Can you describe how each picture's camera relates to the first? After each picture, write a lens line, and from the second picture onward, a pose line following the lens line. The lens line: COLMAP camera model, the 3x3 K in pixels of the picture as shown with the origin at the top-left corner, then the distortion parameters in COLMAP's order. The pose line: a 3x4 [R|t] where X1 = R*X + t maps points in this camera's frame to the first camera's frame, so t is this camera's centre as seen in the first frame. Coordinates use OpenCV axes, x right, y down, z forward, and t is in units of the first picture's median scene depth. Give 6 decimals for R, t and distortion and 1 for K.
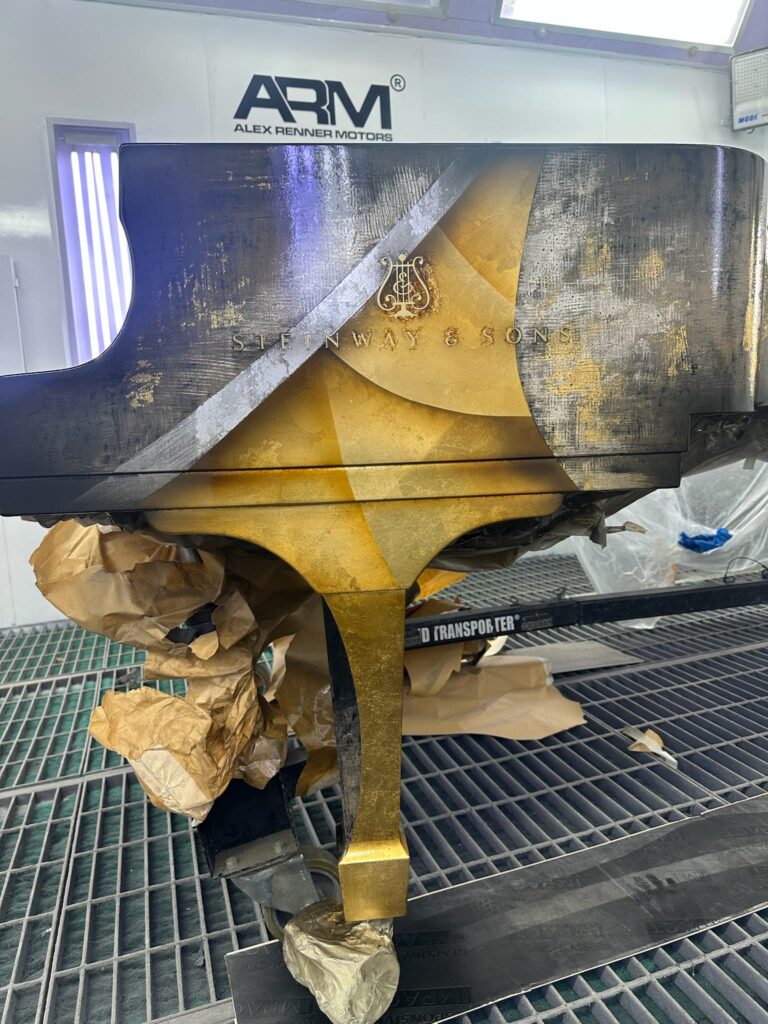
lens RADIAL K [[734.1, 0, 404.5], [0, 734.1, 531.6], [0, 0, 1]] dist [0.083413, -0.126510]
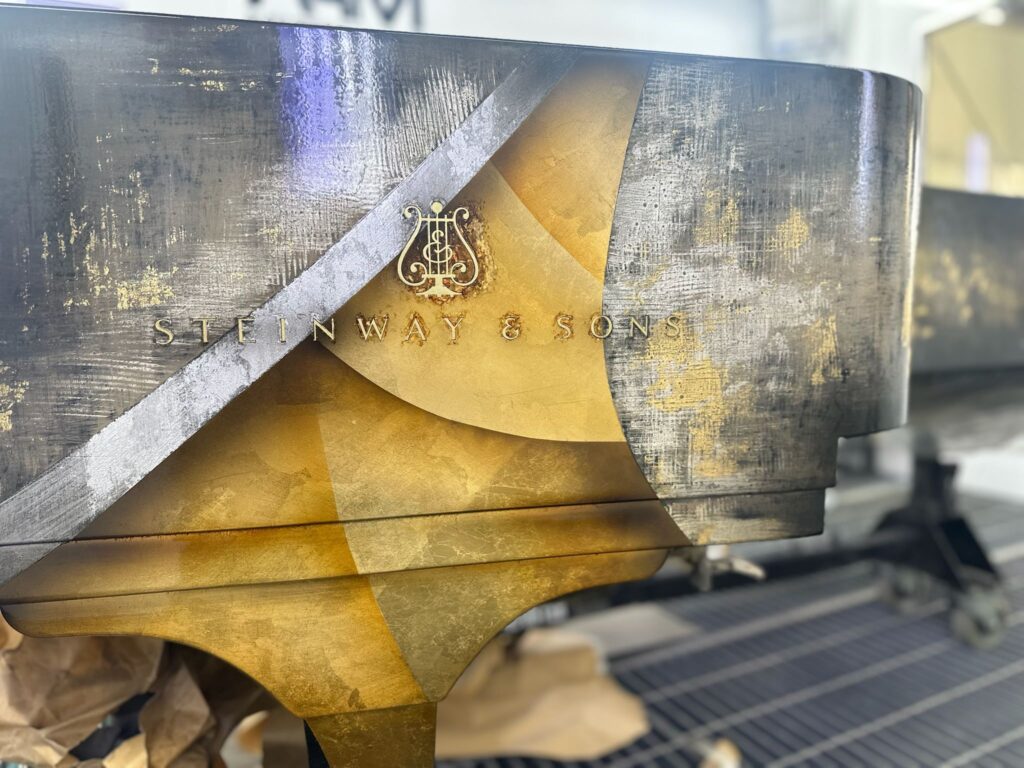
lens RADIAL K [[734.1, 0, 528.3], [0, 734.1, 403.5], [0, 0, 1]] dist [0.083413, -0.126510]
pose [[0.991663, 0.009355, 0.128518, -0.004948], [-0.004890, 0.999375, -0.035015, -0.170940], [-0.128765, 0.034094, 0.991089, 0.343670]]
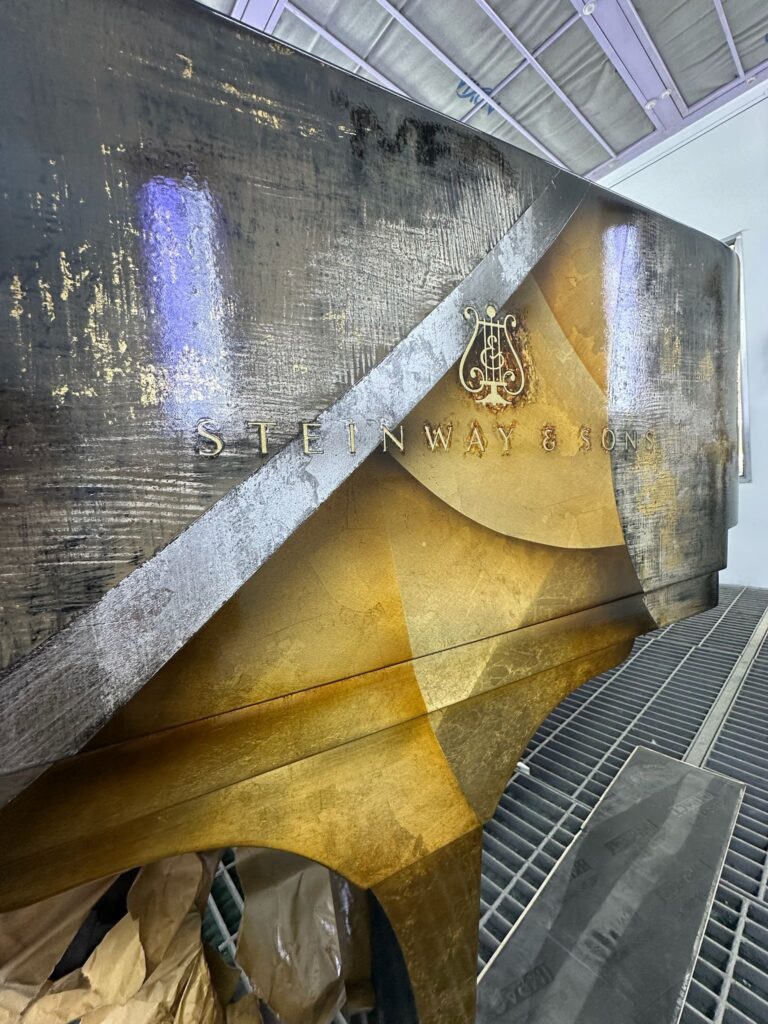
lens RADIAL K [[415.4, 0, 390.9], [0, 415.4, 513.1], [0, 0, 1]] dist [0.002364, -0.002612]
pose [[0.922495, -0.040166, 0.383913, -0.214973], [0.070615, 0.995348, -0.065543, -0.180865], [-0.379494, 0.087573, 0.921040, 0.708774]]
